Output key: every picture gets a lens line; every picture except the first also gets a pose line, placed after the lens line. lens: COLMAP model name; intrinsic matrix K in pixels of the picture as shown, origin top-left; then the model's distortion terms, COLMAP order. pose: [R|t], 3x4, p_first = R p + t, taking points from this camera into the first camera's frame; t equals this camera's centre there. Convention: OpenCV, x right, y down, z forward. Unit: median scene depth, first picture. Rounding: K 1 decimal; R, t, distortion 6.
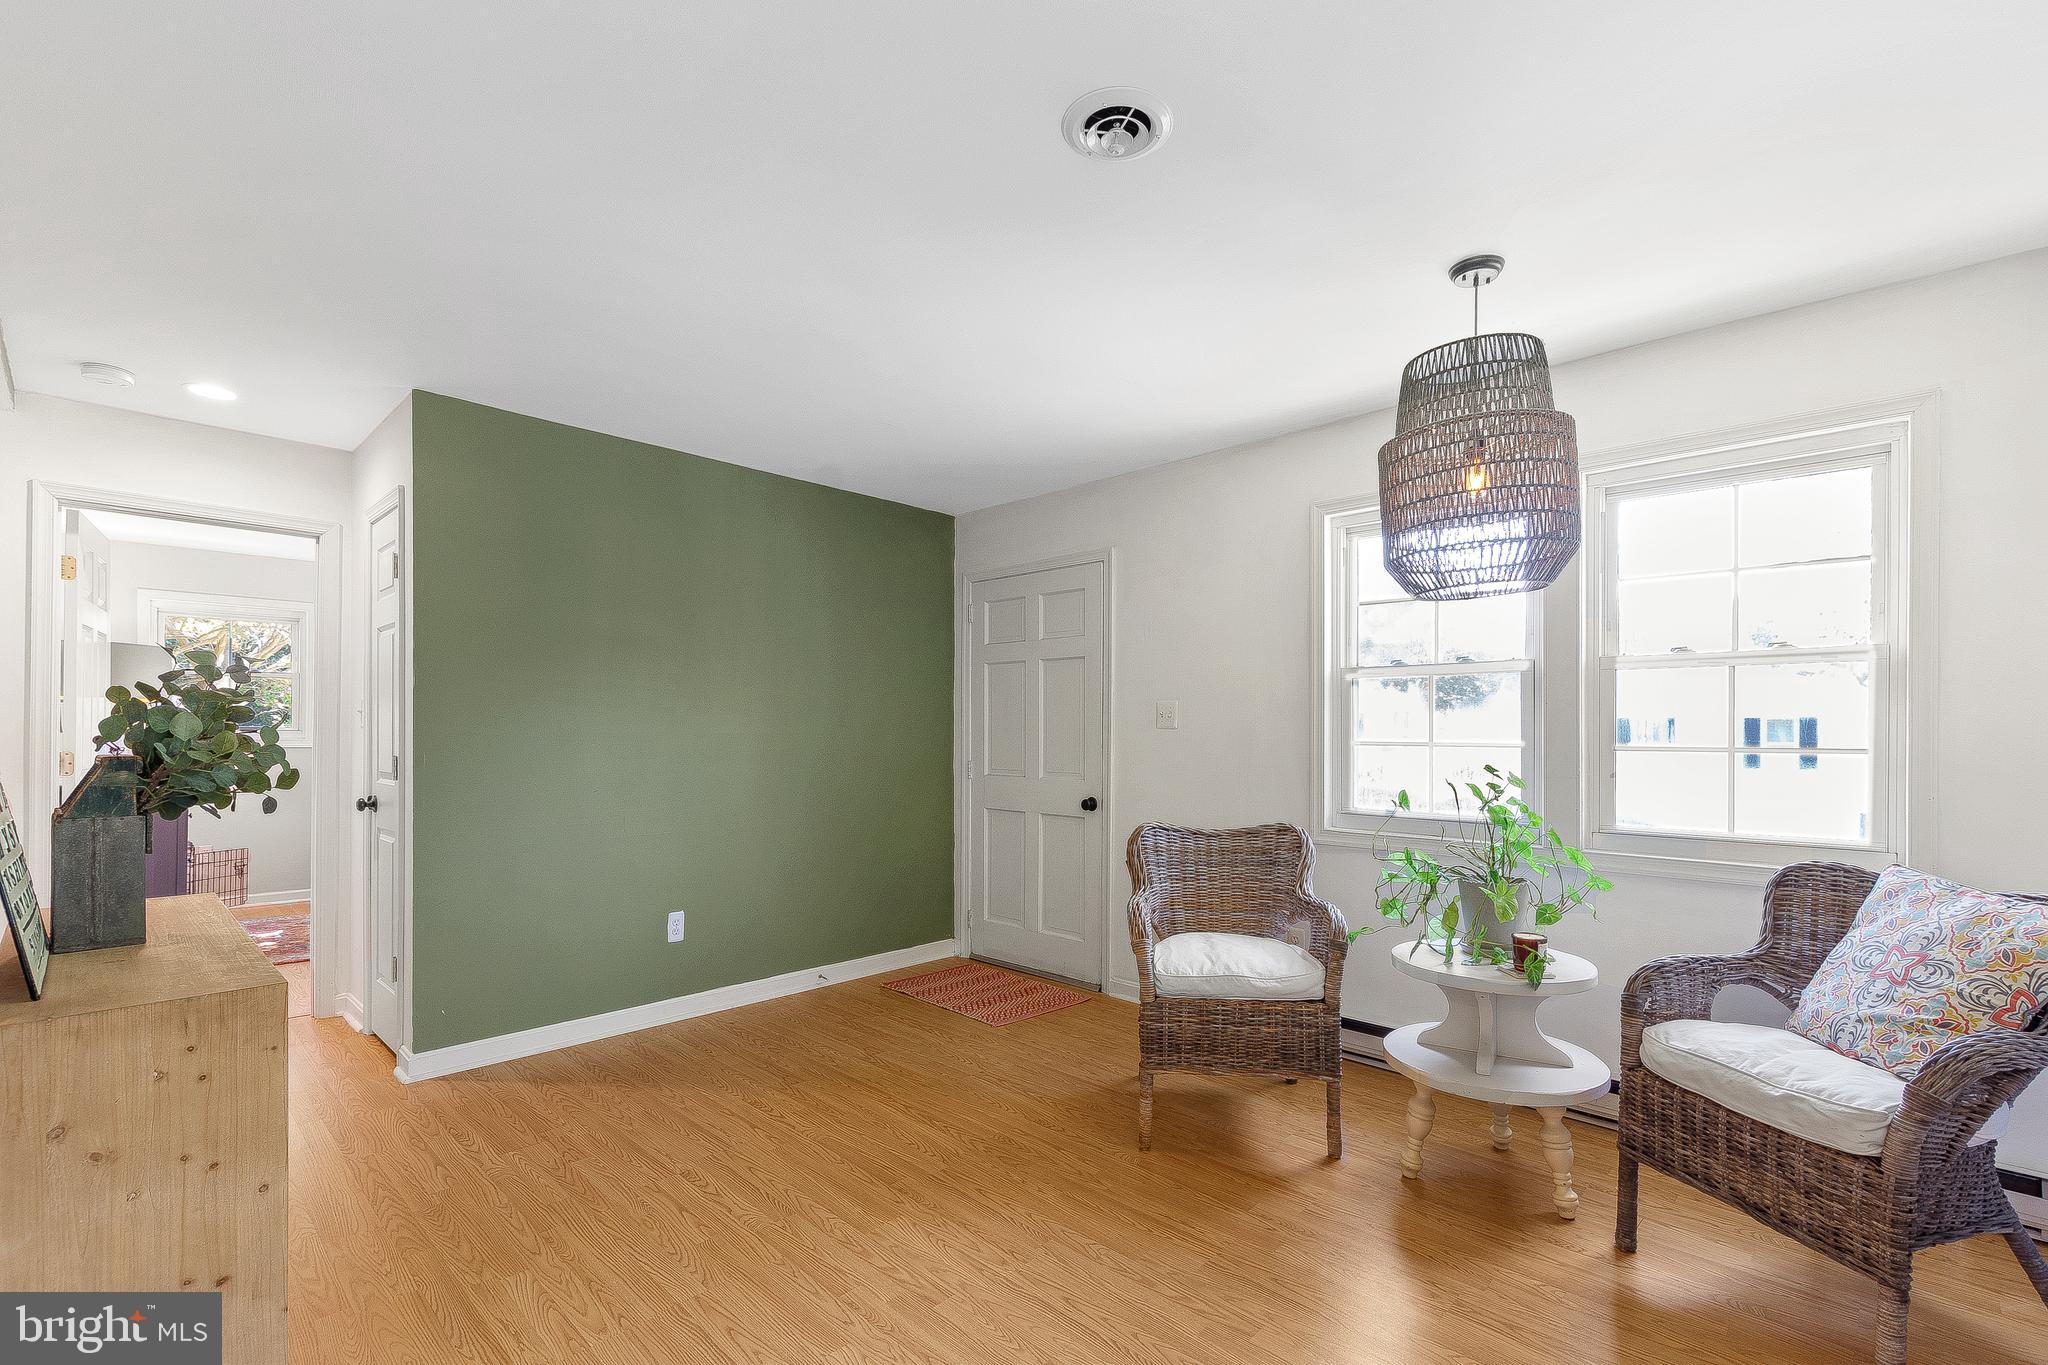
lens RADIAL K [[887.0, 0, 1027.1], [0, 887.0, 743.2], [0, 0, 1]] dist [0.007901, -0.004208]
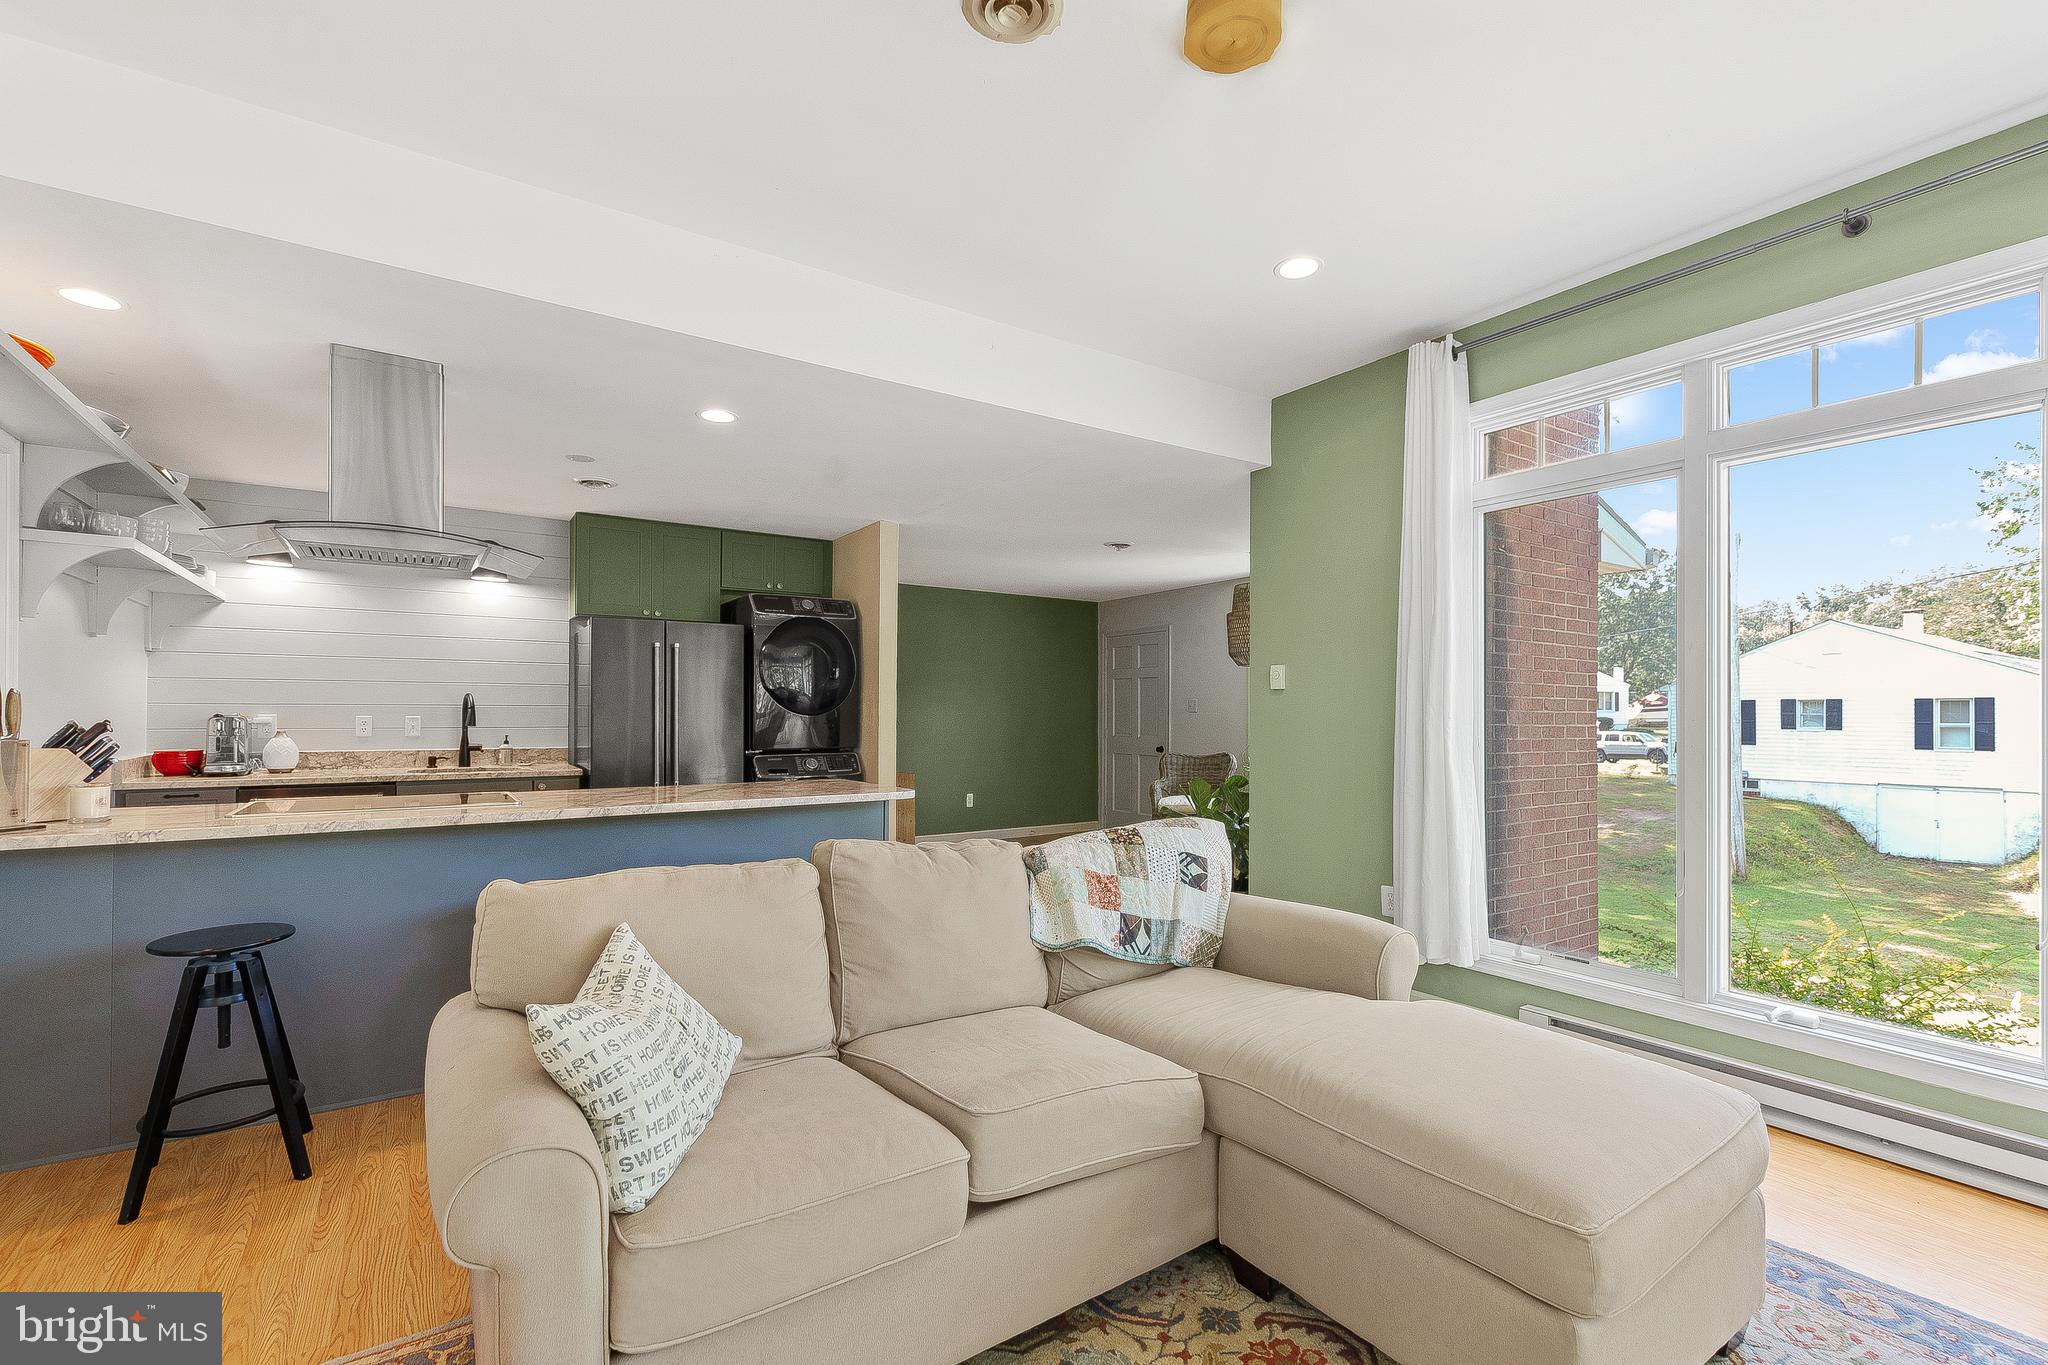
lens RADIAL K [[887.0, 0, 1025.8], [0, 887.0, 715.3], [0, 0, 1]] dist [0.007901, -0.004208]
pose [[0.981934, 0.000305, -0.189225, 0.198902], [-0.002162, 0.999952, -0.009606, 0.015768], [0.189213, 0.009841, 0.981887, -1.404528]]
